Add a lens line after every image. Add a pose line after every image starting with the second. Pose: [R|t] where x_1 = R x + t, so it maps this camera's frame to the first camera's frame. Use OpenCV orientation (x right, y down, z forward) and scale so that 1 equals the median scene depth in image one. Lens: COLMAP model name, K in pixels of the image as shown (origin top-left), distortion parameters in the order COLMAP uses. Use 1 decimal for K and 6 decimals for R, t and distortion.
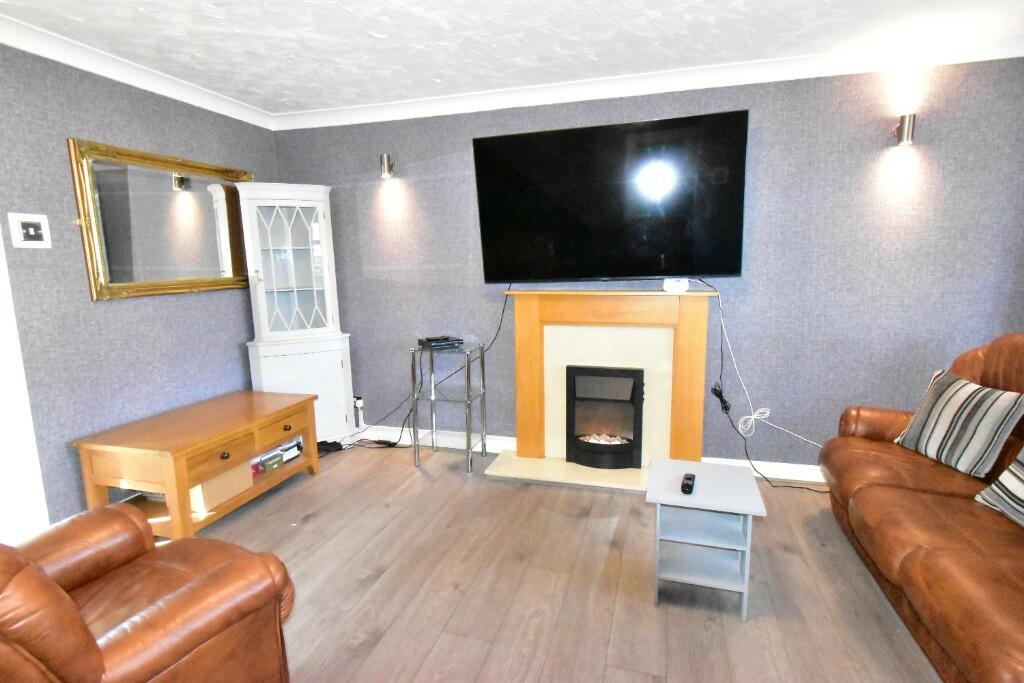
lens RADIAL K [[507.2, 0, 512.0], [0, 507.2, 341.5], [0, 0, 1]] dist [0.002772, 0.000926]
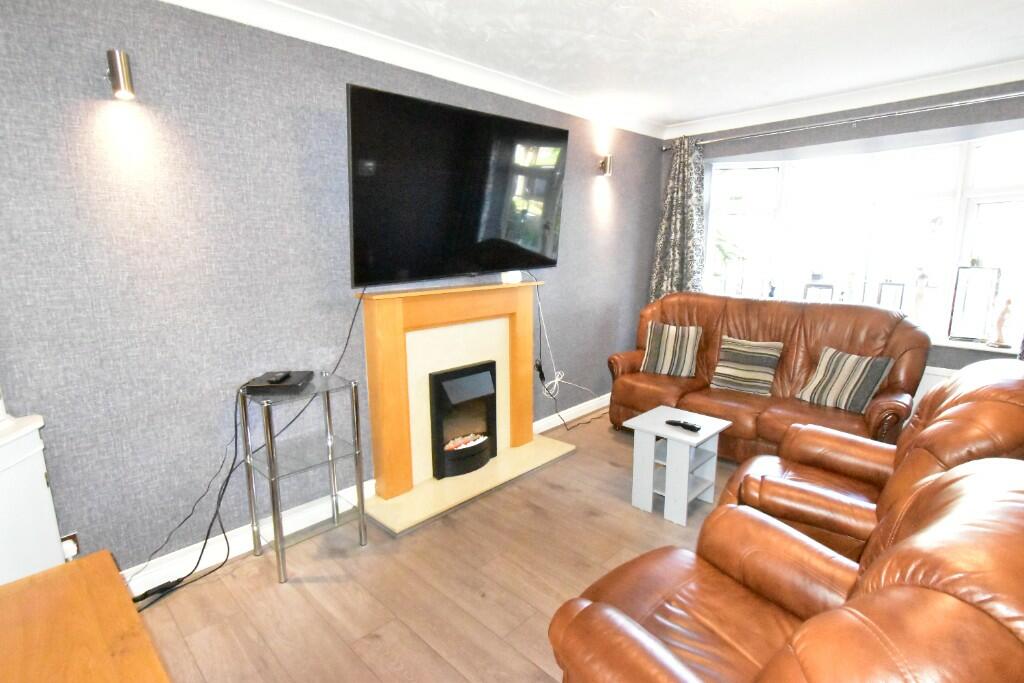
lens RADIAL K [[507.2, 0, 512.0], [0, 507.2, 341.5], [0, 0, 1]] dist [0.002772, 0.000926]
pose [[0.477774, -0.153807, 0.864914, -0.594018], [0.142922, 0.985046, 0.096221, -0.074419], [-0.866779, 0.077644, 0.492611, 0.446471]]
